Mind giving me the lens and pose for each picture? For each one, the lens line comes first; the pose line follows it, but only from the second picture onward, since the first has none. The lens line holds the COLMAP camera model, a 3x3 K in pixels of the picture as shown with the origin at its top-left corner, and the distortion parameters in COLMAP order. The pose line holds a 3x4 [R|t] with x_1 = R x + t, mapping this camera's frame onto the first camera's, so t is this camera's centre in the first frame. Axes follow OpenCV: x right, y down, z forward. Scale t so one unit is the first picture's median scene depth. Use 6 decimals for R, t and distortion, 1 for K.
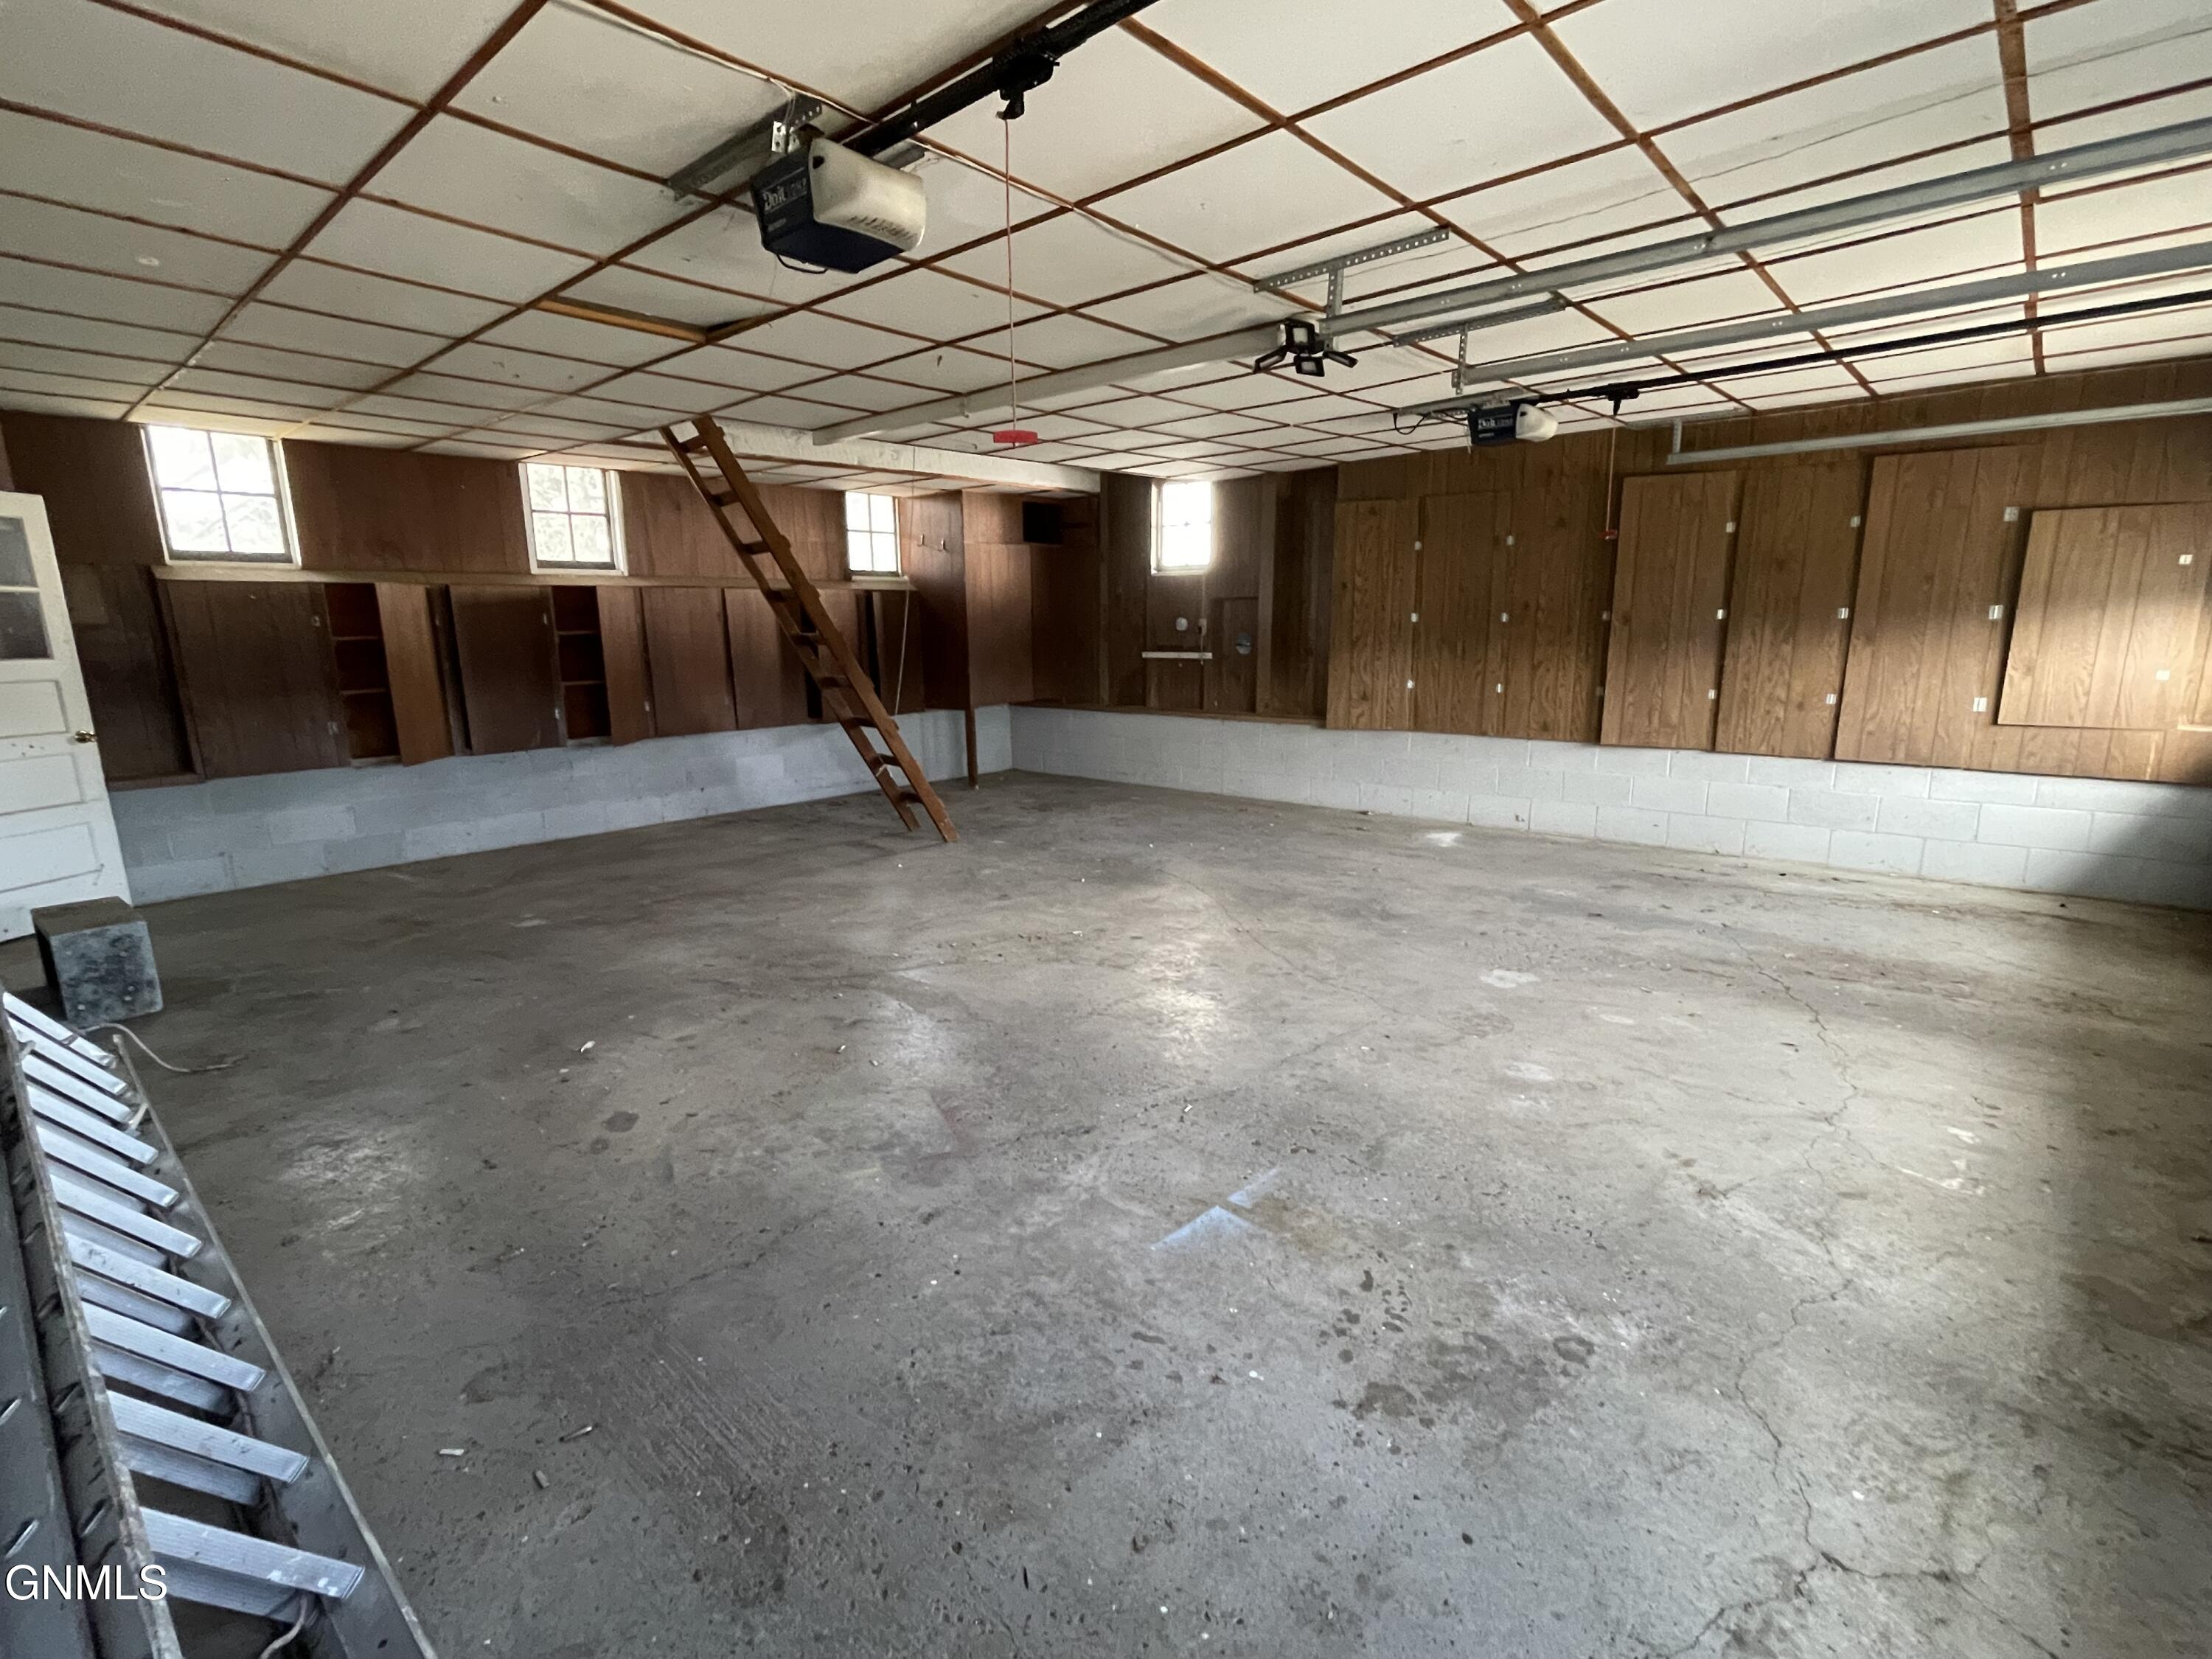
lens RADIAL K [[1045.3, 0, 1091.7], [0, 1045.3, 836.3], [0, 0, 1]] dist [-0.008865, 0.000182]
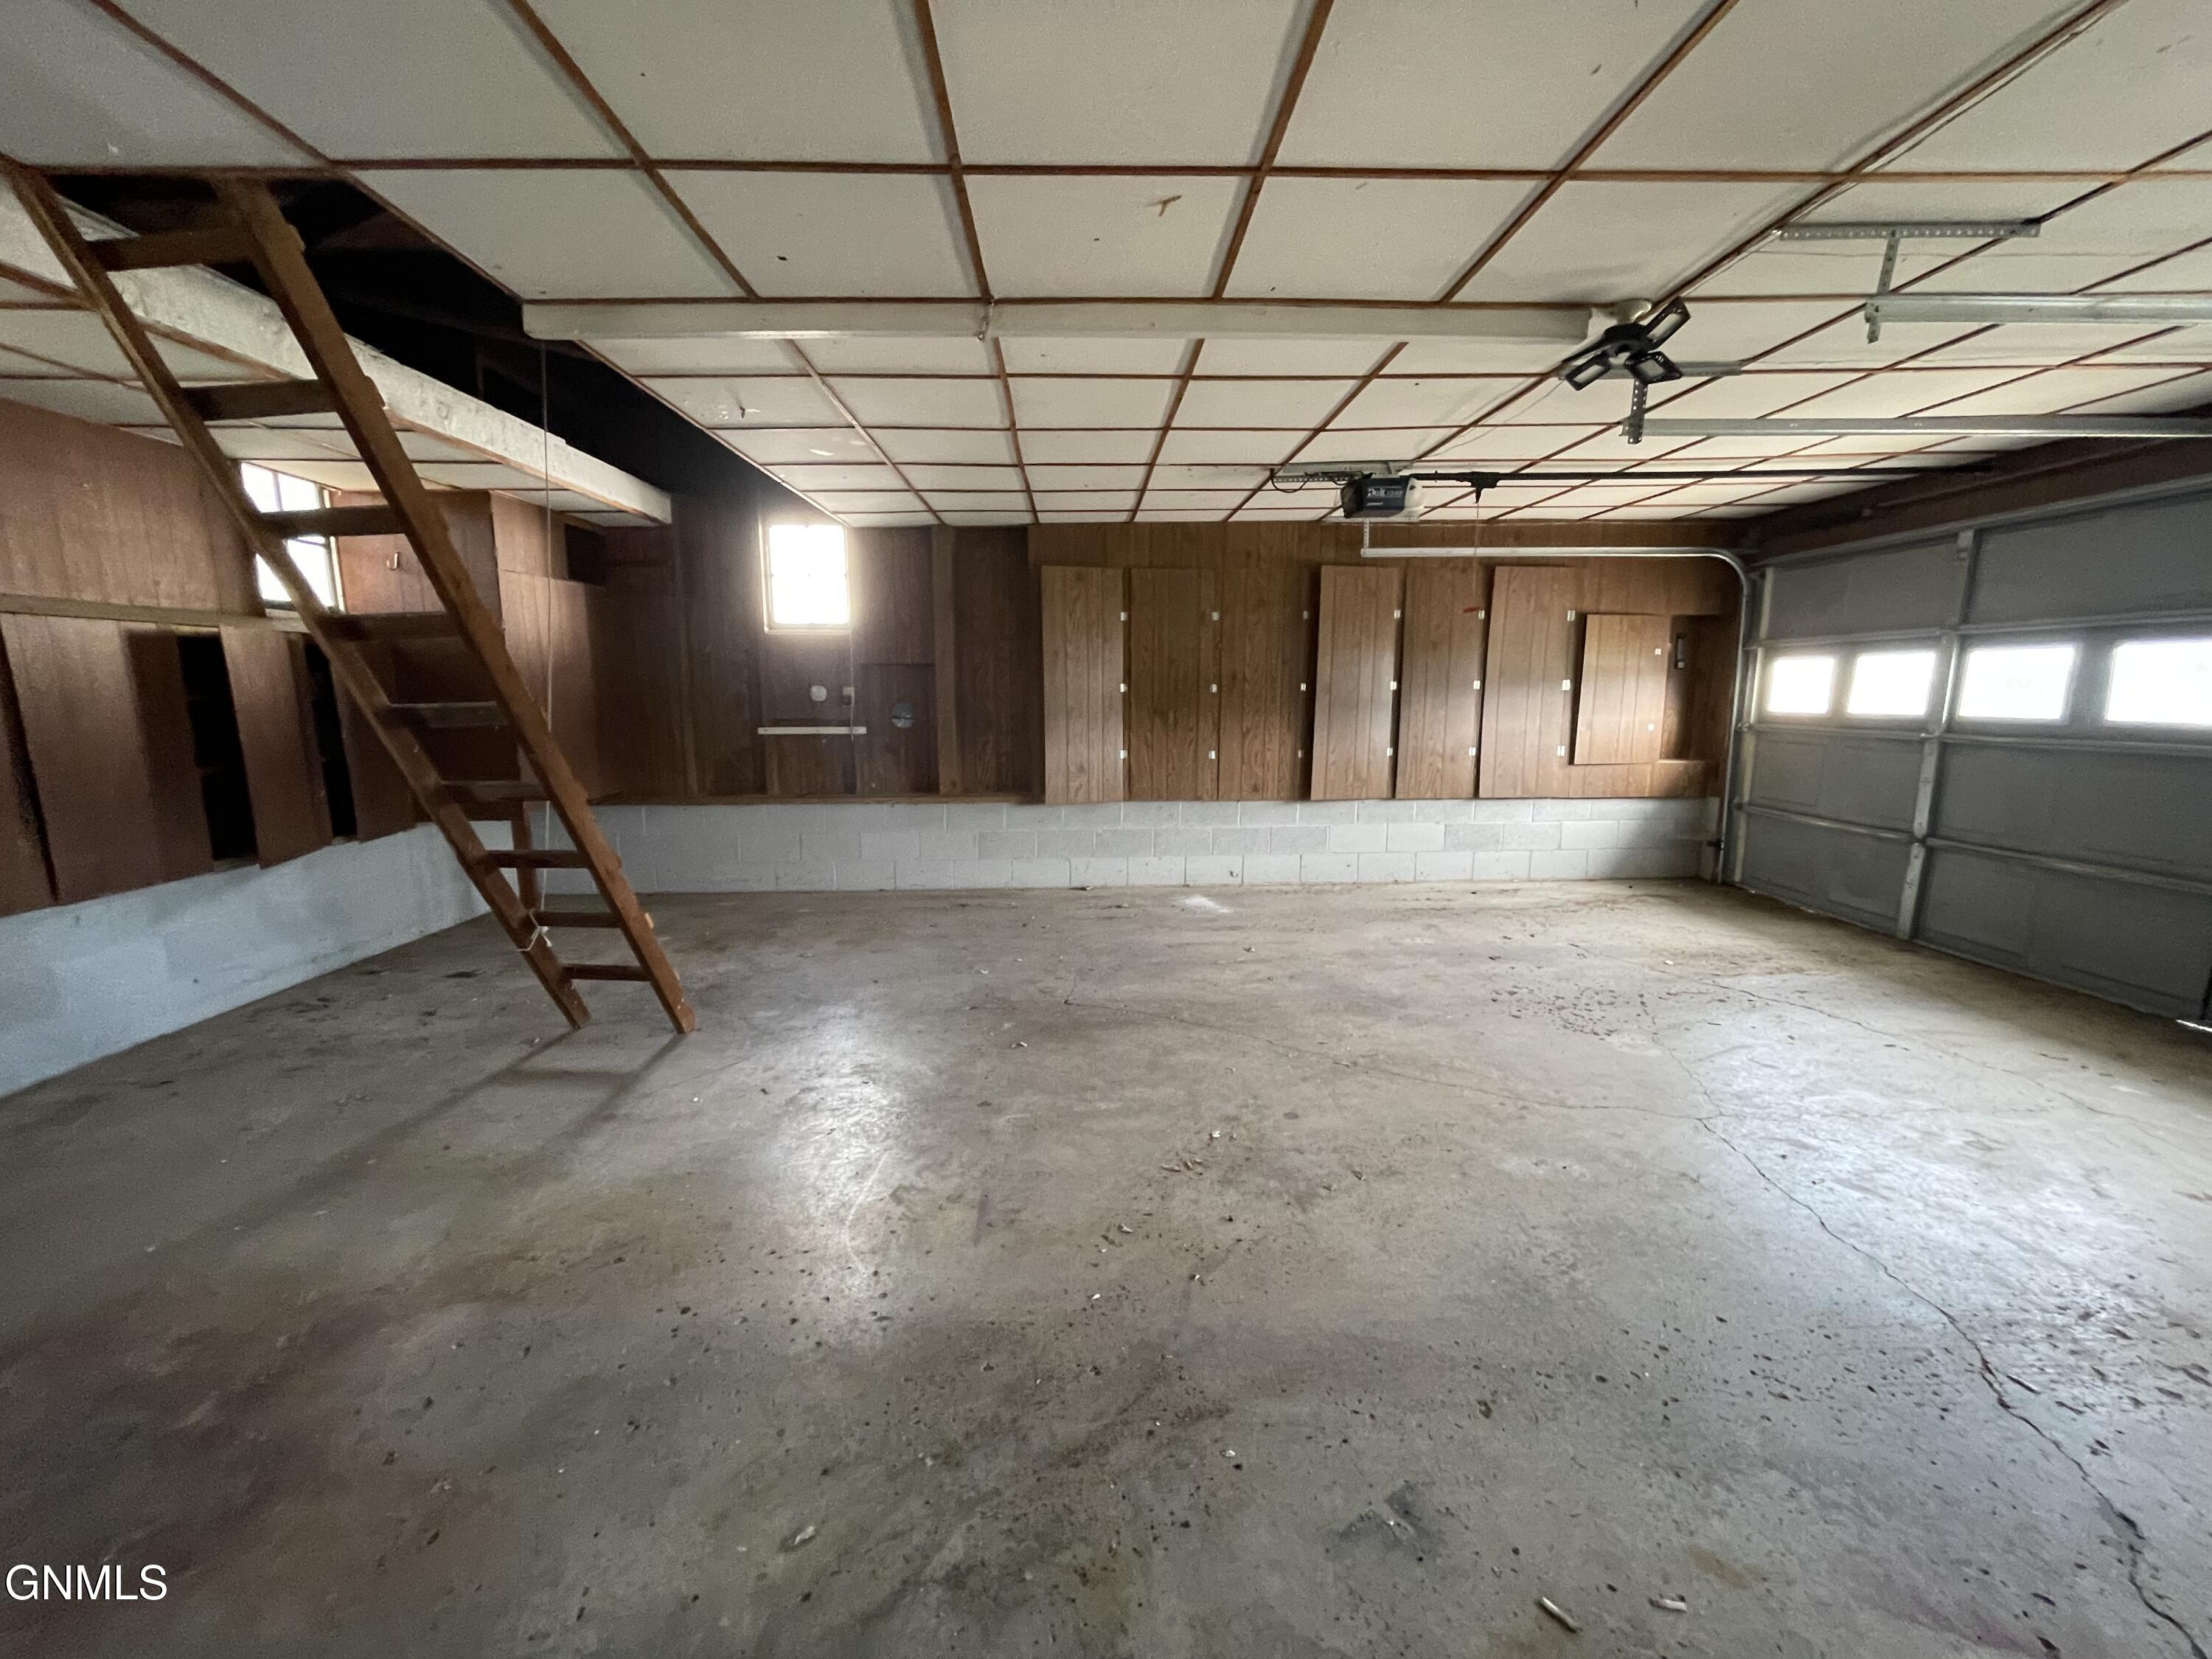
lens RADIAL K [[892.6, 0, 1109.0], [0, 892.6, 843.1], [0, 0, 1]] dist [-0.000128, -0.000150]
pose [[0.717916, -0.110021, 0.687381, -0.360697], [0.137498, 0.990390, 0.014915, -0.093404], [-0.682416, 0.083806, 0.726144, 0.488642]]
